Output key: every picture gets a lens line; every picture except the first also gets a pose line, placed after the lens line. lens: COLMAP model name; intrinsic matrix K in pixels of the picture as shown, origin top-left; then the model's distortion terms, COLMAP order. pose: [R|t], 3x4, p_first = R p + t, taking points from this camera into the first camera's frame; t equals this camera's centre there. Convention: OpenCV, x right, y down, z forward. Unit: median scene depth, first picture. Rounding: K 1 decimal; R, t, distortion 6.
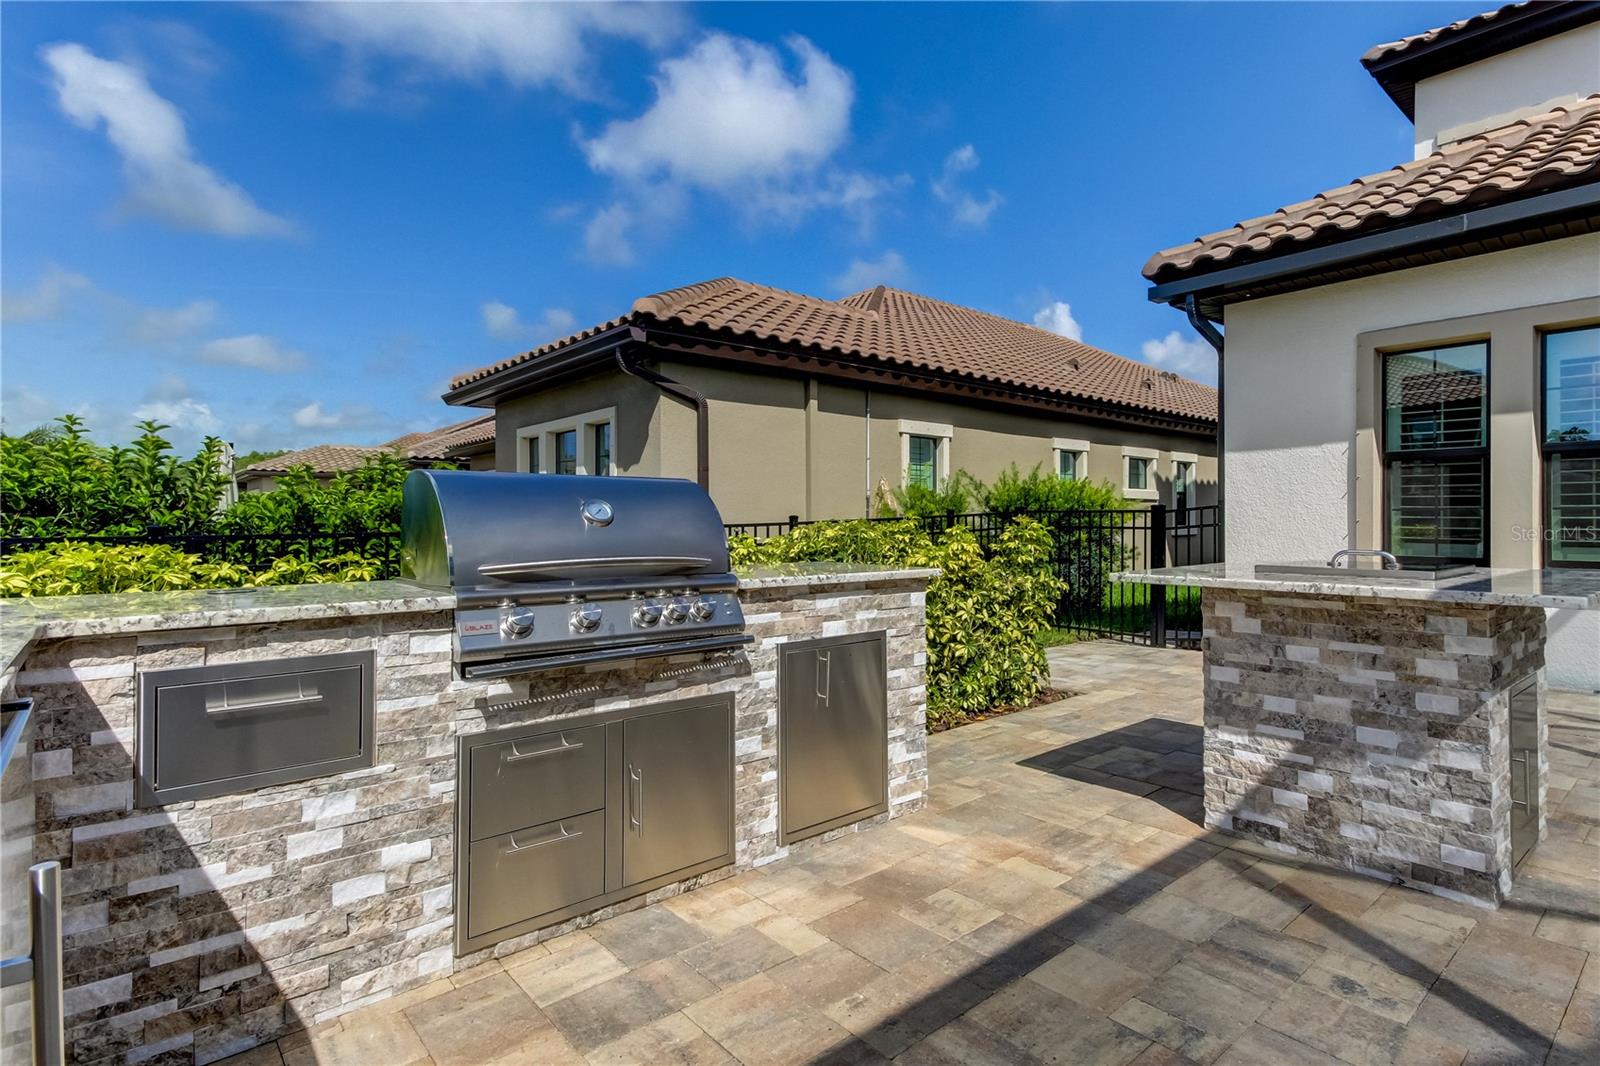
lens RADIAL K [[758.9, 0, 800.1], [0, 758.9, 524.6], [0, 0, 1]] dist [0.004899, -0.000032]
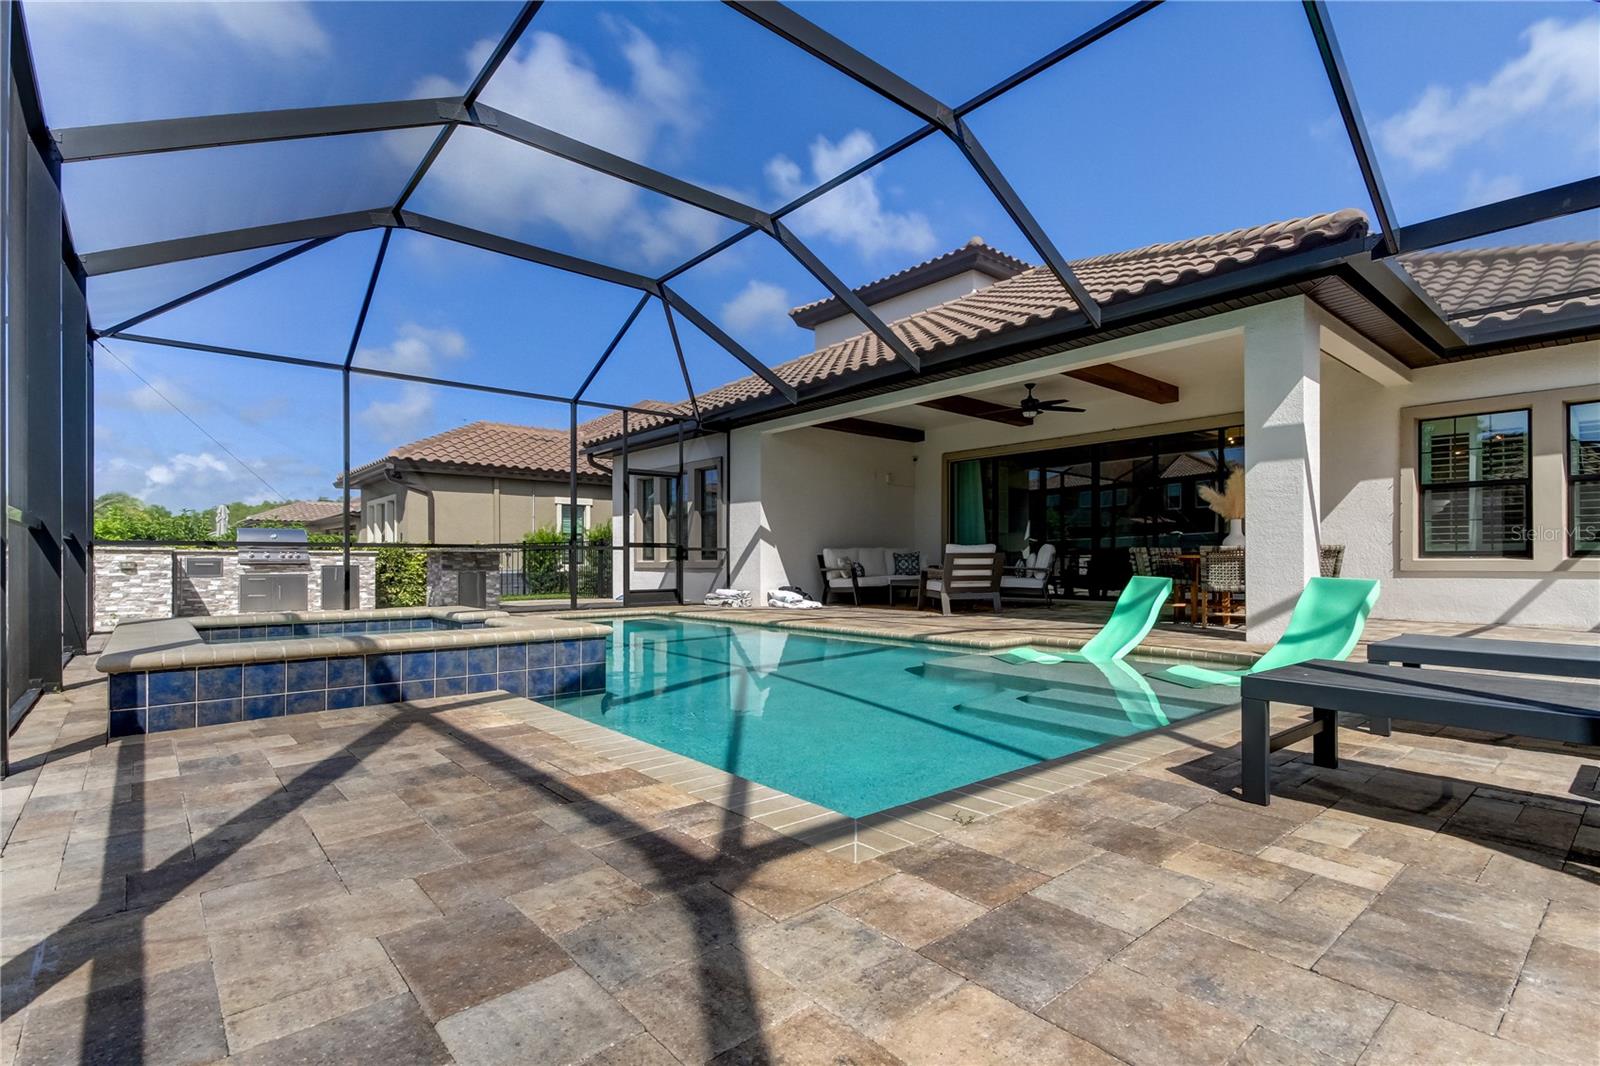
lens RADIAL K [[758.9, 0, 799.1], [0, 758.9, 563.3], [0, 0, 1]] dist [0.004899, -0.000032]
pose [[0.999797, -0.001664, -0.020058, 3.022114], [0.001542, 0.999980, -0.006119, 0.181519], [0.020068, 0.006087, 0.999780, -3.621462]]
